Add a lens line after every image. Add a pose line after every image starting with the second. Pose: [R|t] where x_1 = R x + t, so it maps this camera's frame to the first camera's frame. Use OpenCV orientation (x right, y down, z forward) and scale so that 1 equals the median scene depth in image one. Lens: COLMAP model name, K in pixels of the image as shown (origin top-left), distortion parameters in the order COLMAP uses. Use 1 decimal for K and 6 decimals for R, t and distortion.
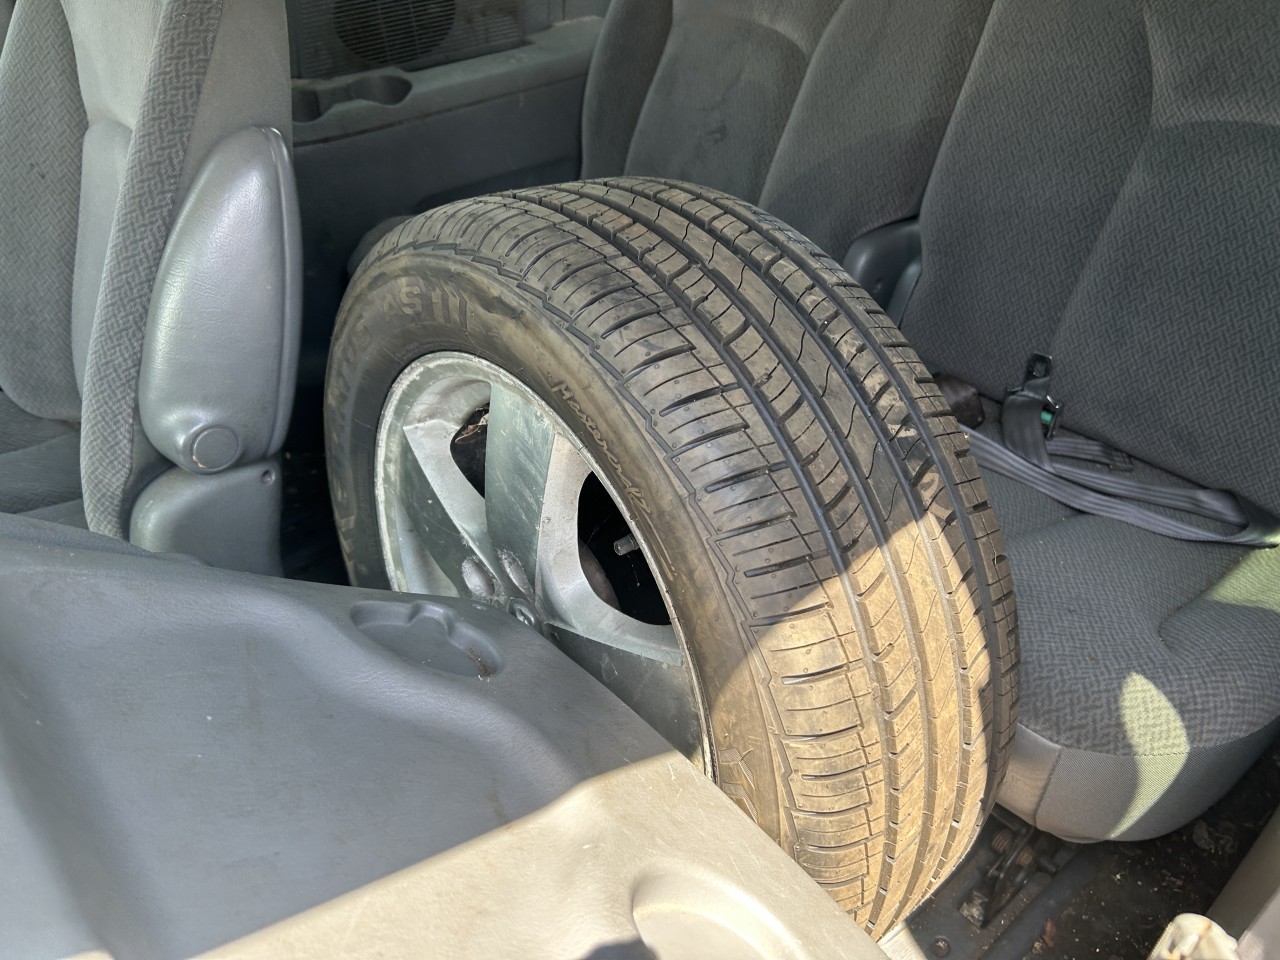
lens RADIAL K [[1046.4, 0, 640.0], [0, 1046.4, 480.0], [0, 0, 1]] dist [0.117044, -0.148164]
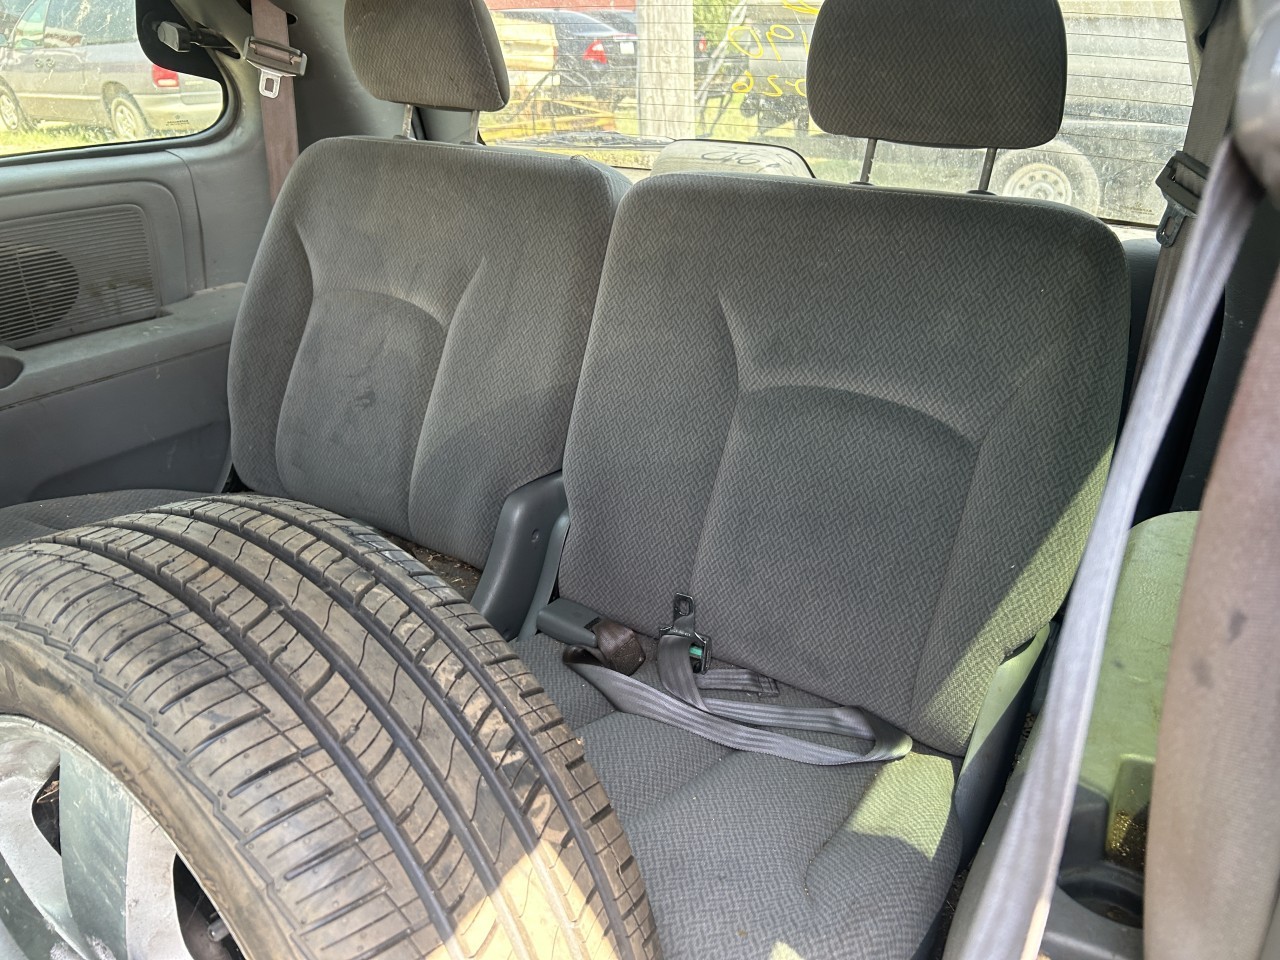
lens RADIAL K [[1046.4, 0, 640.0], [0, 1046.4, 480.0], [0, 0, 1]] dist [0.117044, -0.148164]
pose [[0.956638, -0.083037, 0.279191, 0.104433], [0.137363, 0.973837, -0.181031, -0.094669], [-0.256855, 0.211532, 0.943016, -0.015366]]
